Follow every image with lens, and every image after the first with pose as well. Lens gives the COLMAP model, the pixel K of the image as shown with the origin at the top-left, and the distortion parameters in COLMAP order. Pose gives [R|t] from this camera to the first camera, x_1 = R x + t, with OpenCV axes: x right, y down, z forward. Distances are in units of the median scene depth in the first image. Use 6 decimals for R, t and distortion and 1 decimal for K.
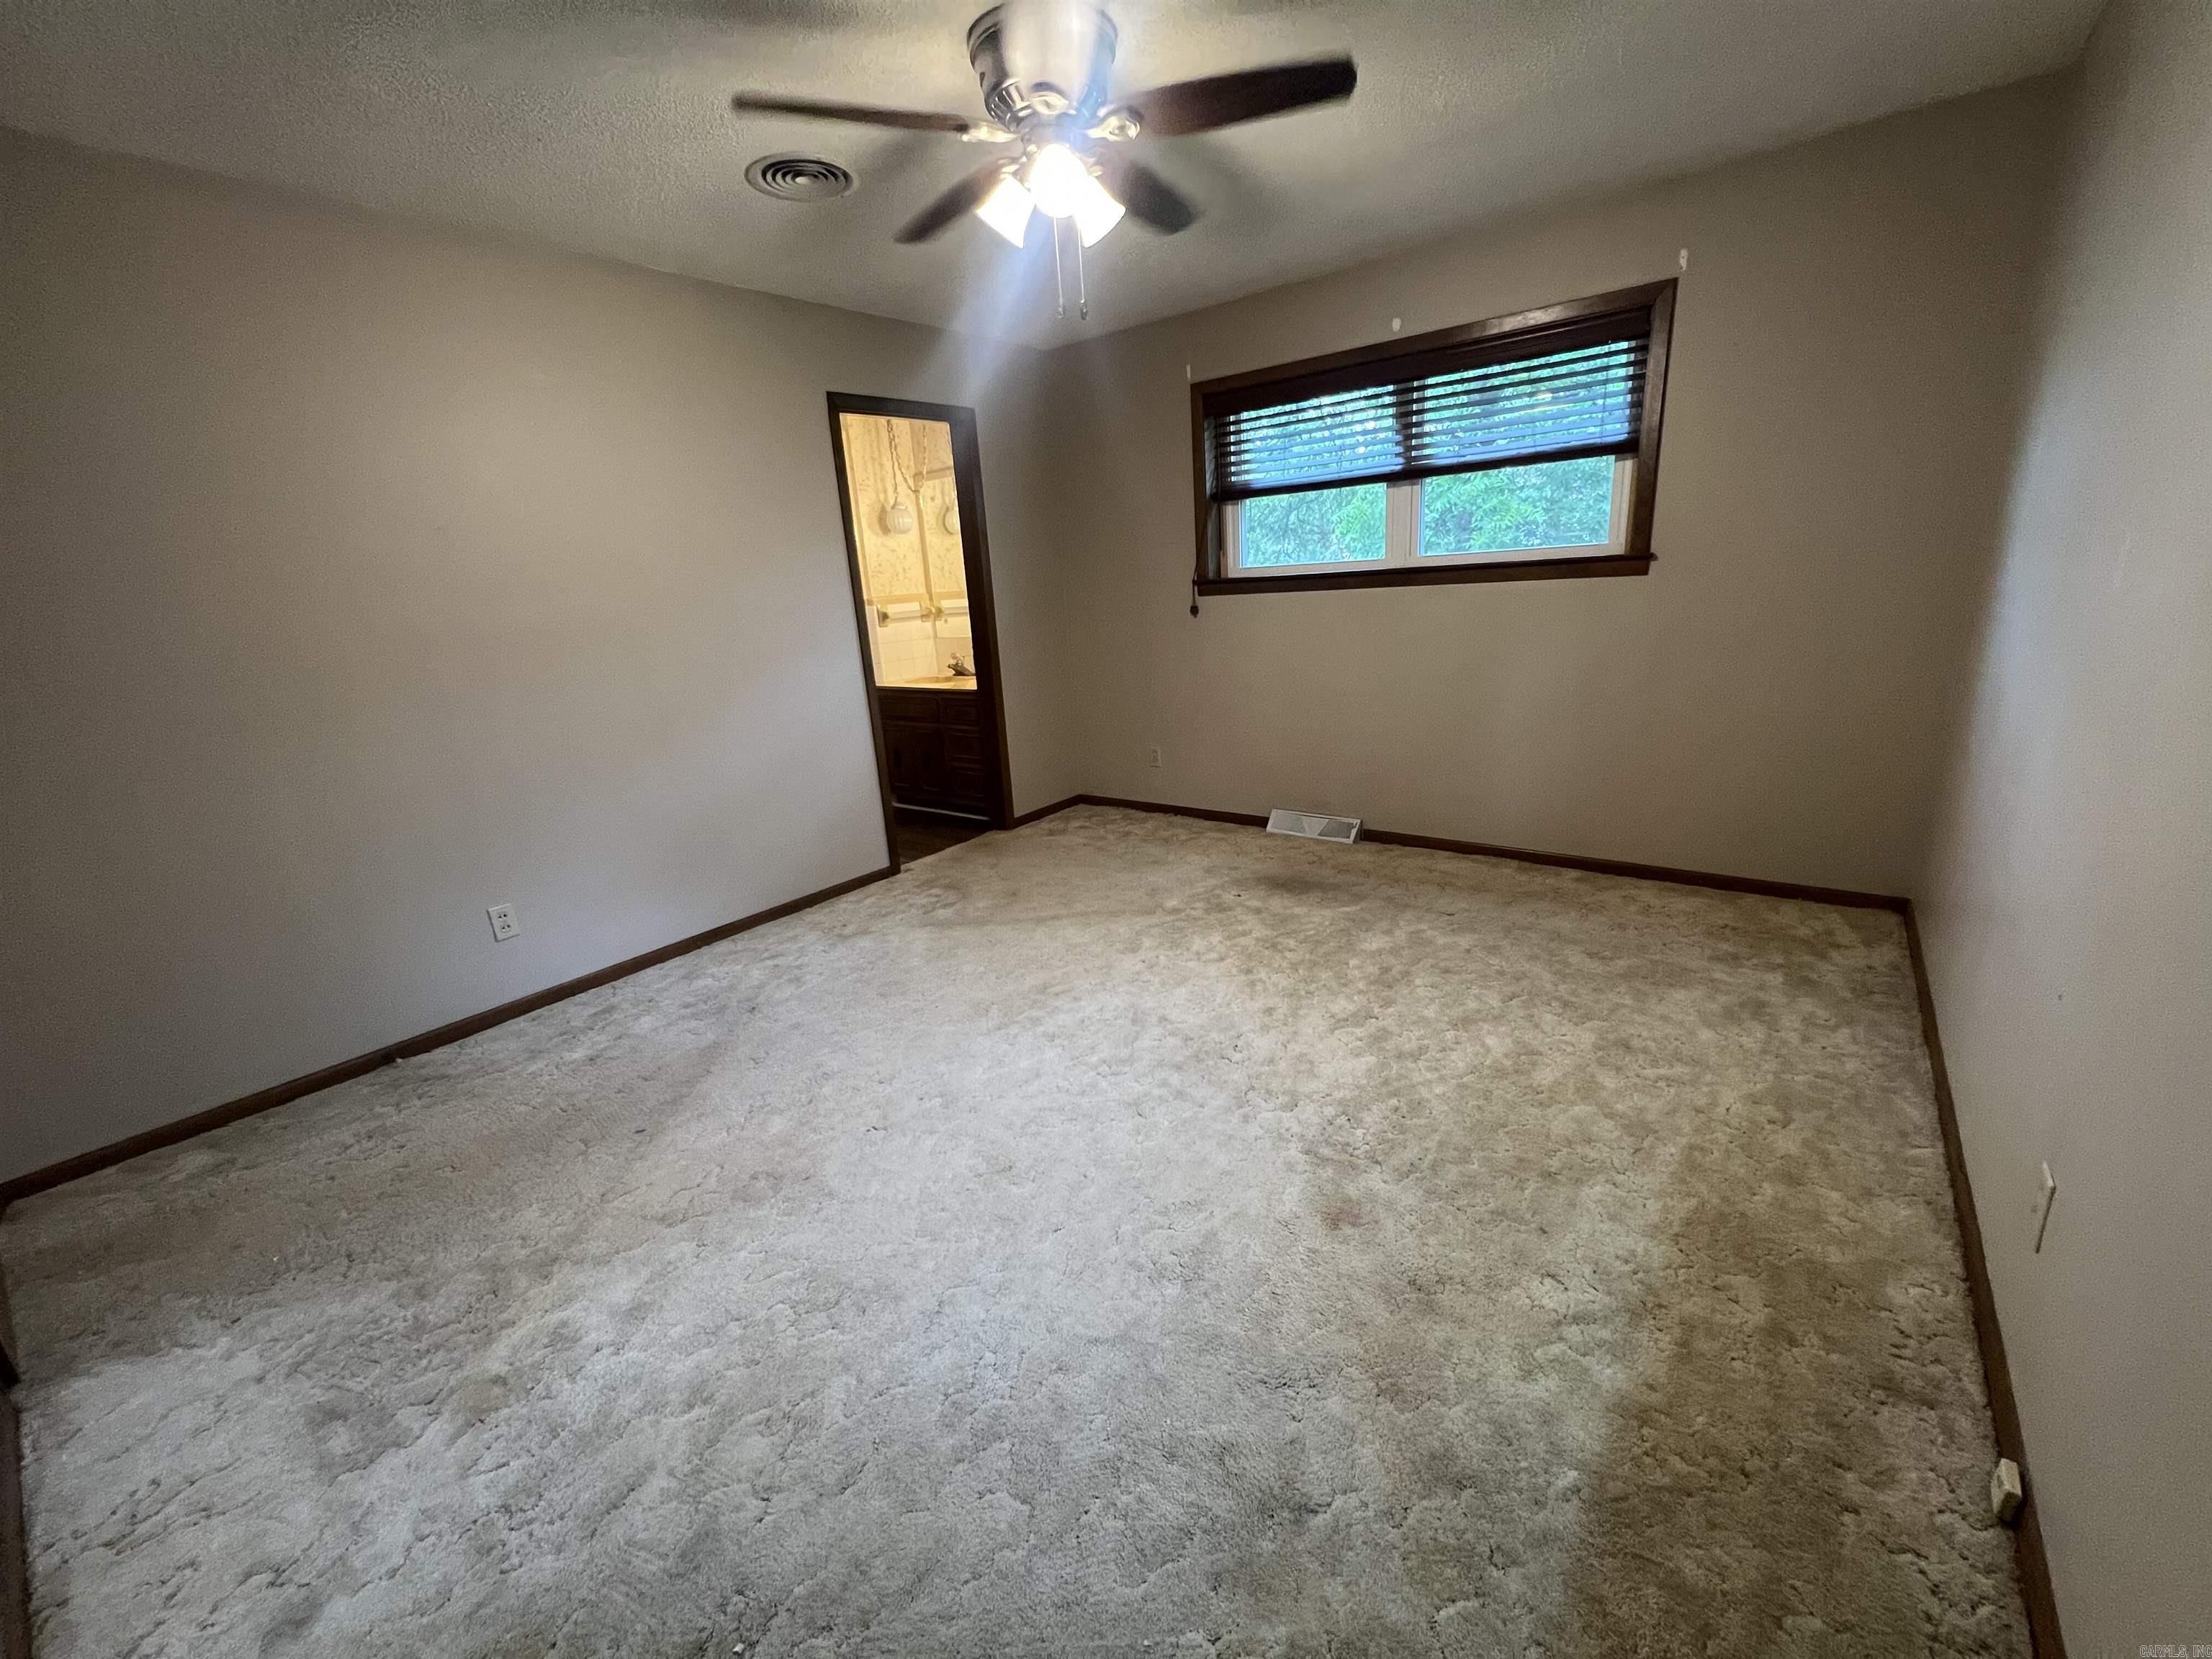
lens RADIAL K [[883.0, 0, 1112.7], [0, 883.0, 831.2], [0, 0, 1]] dist [-0.001489, 0.000606]
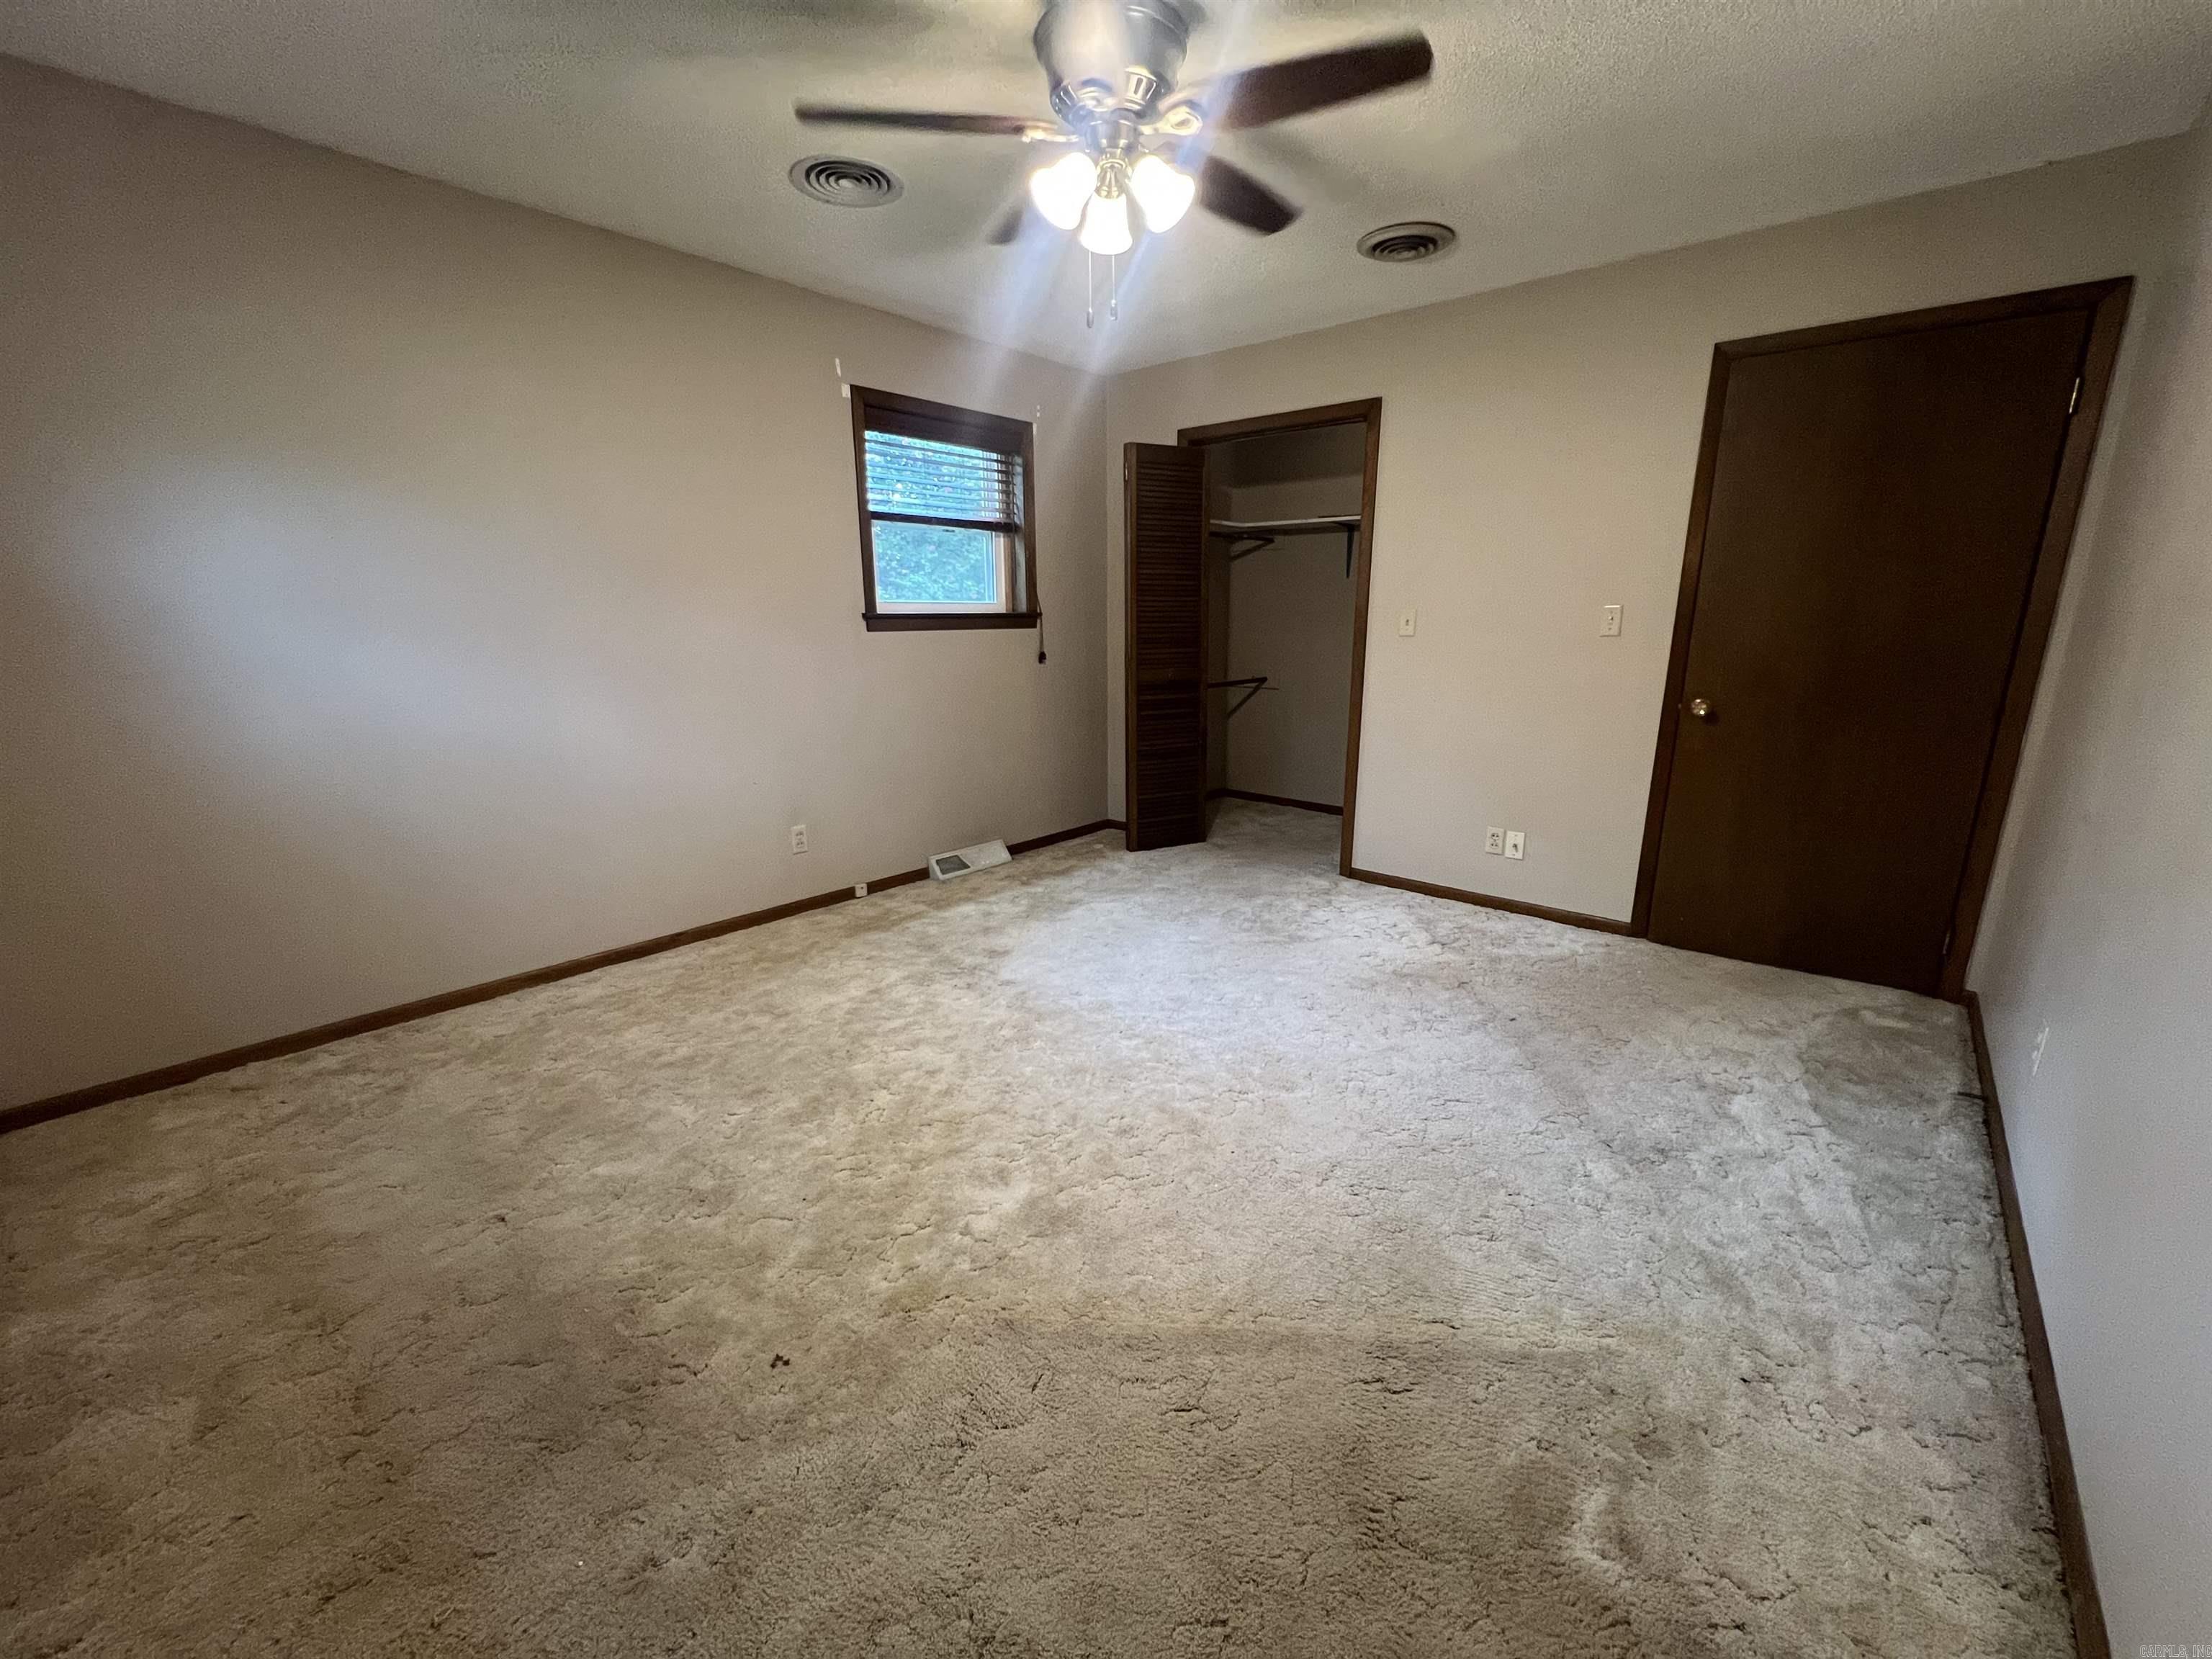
lens RADIAL K [[883.0, 0, 1119.4], [0, 883.0, 836.8], [0, 0, 1]] dist [-0.001489, 0.000606]
pose [[-0.996842, 0.054203, 0.058042, -0.053834], [0.076155, 0.859703, 0.505086, -0.338491], [-0.022522, 0.507911, -0.861115, 1.238510]]
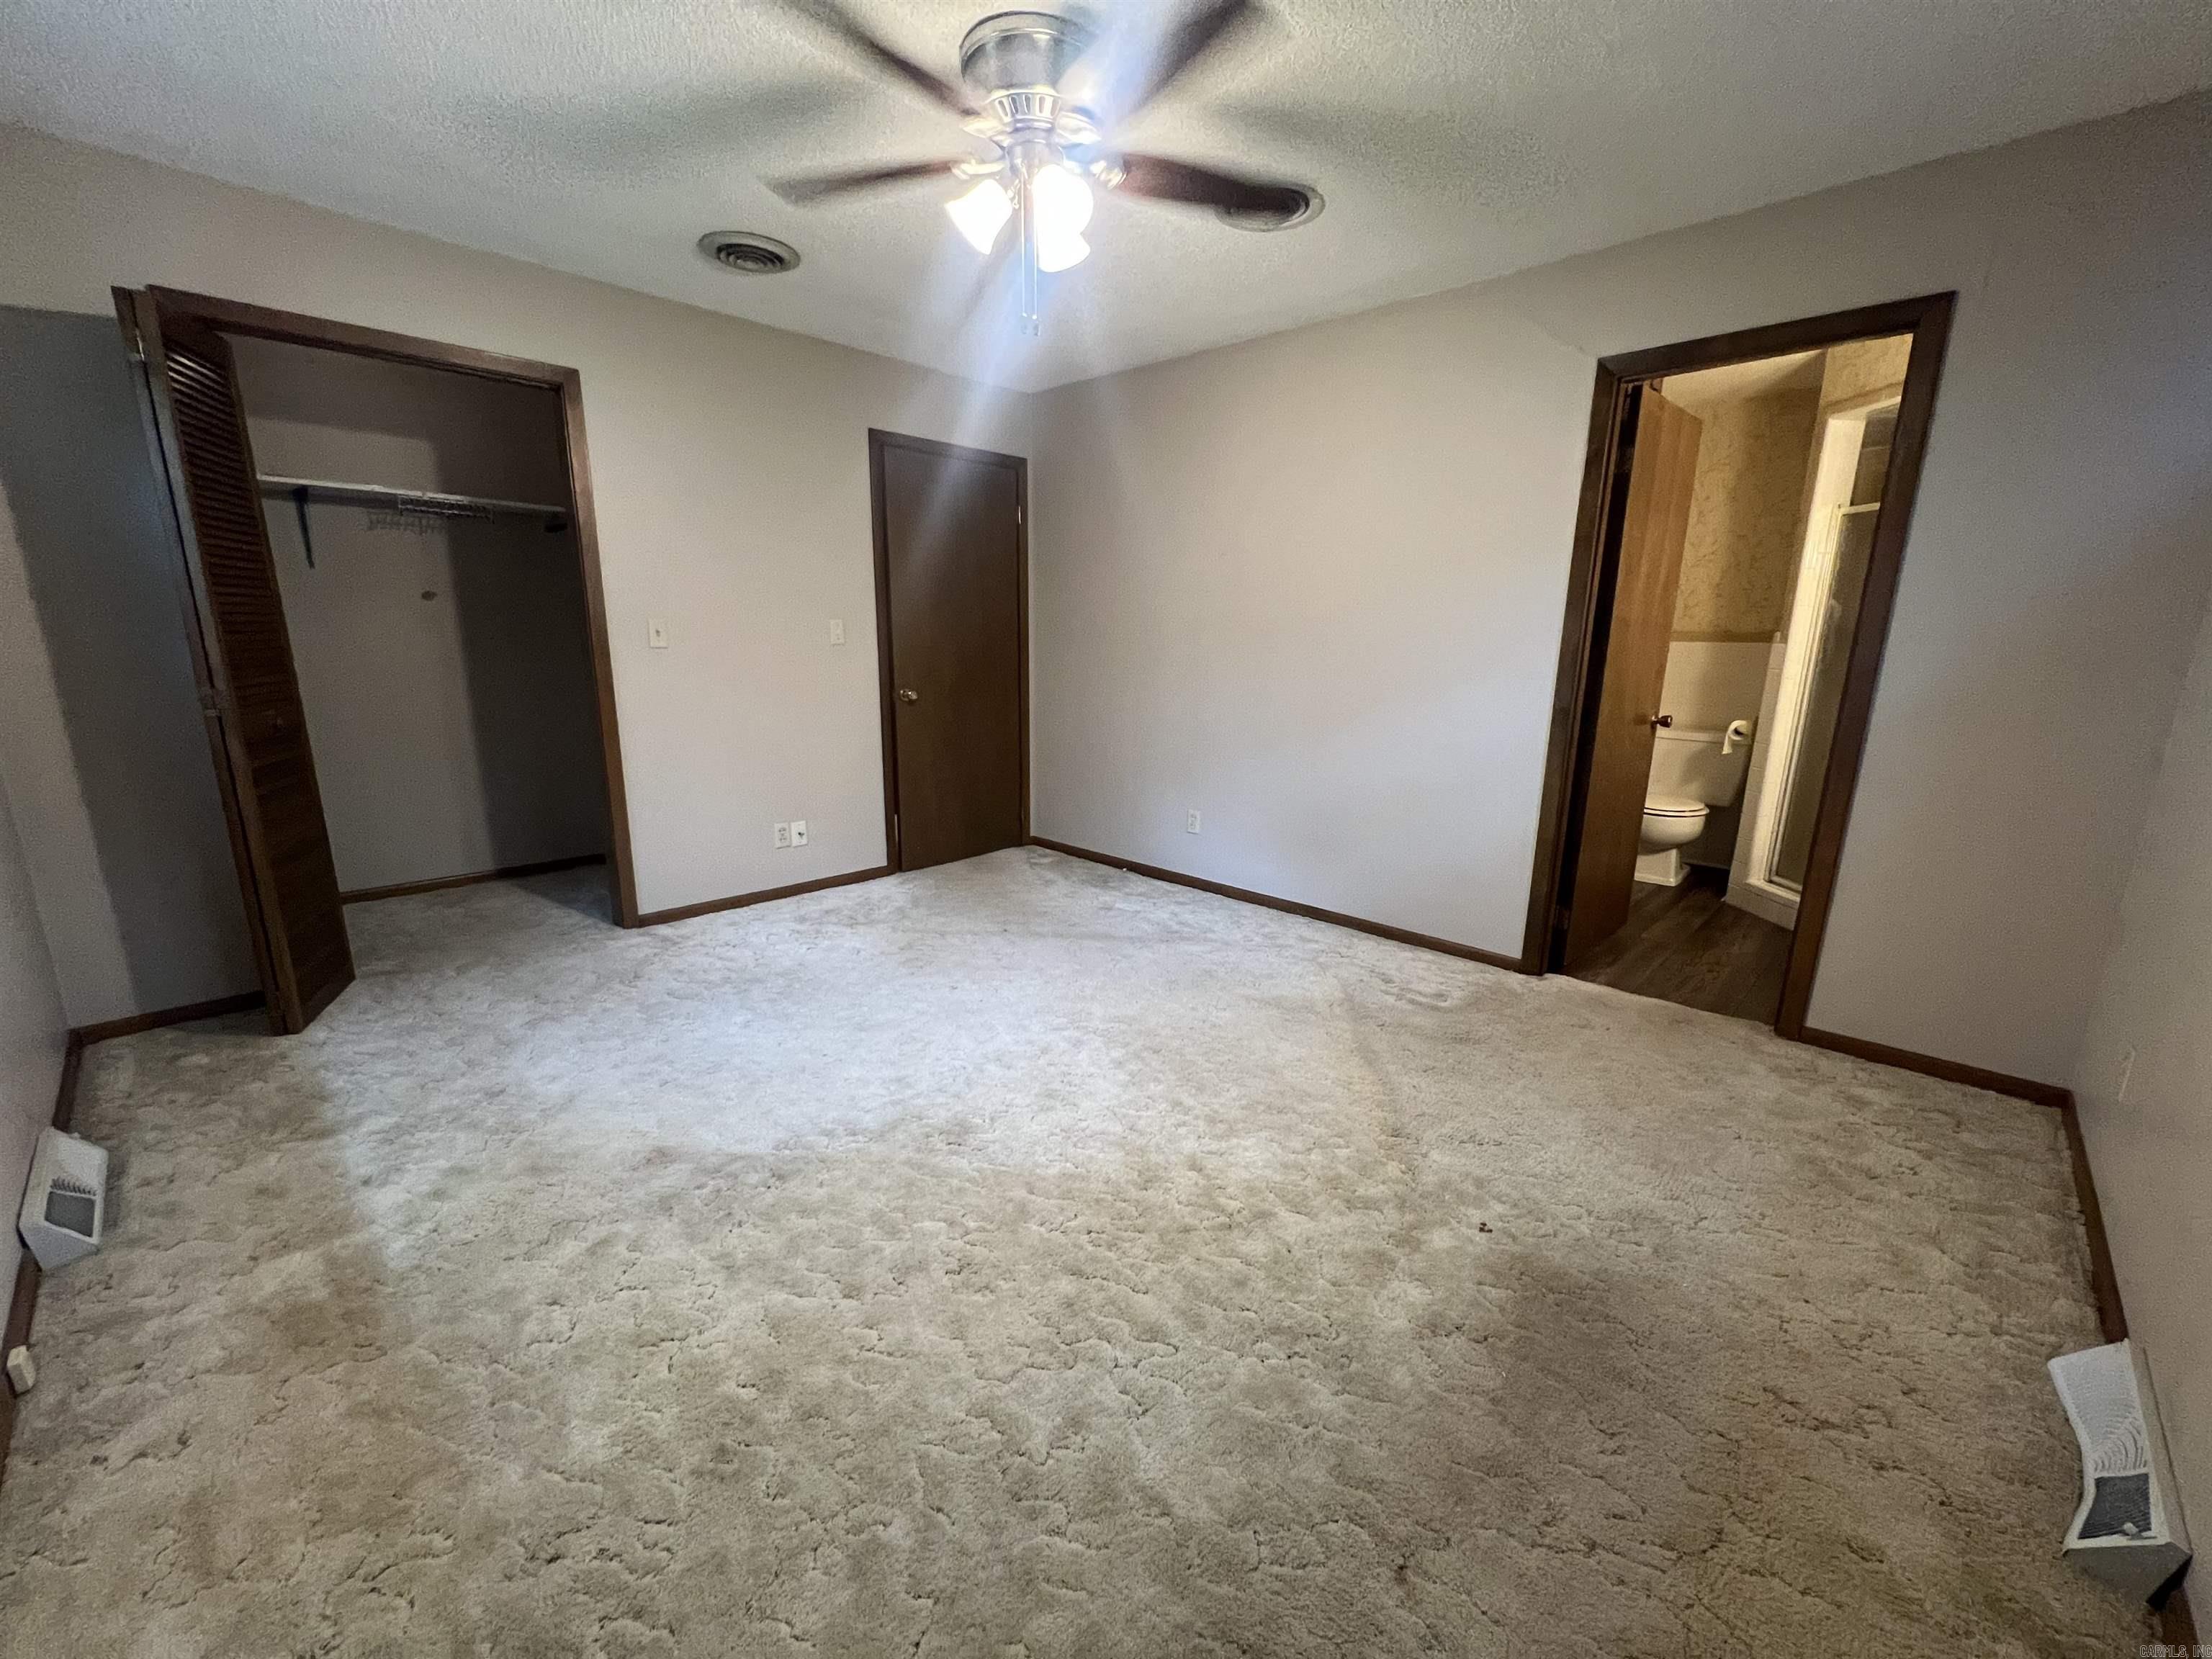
lens RADIAL K [[883.0, 0, 1107.9], [0, 883.0, 831.2], [0, 0, 1]] dist [-0.001489, 0.000606]
pose [[-0.098919, 0.283625, -0.953820, 0.596921], [-0.286817, 0.909715, 0.300256, -0.232377], [0.952865, 0.303273, -0.008640, 0.731191]]
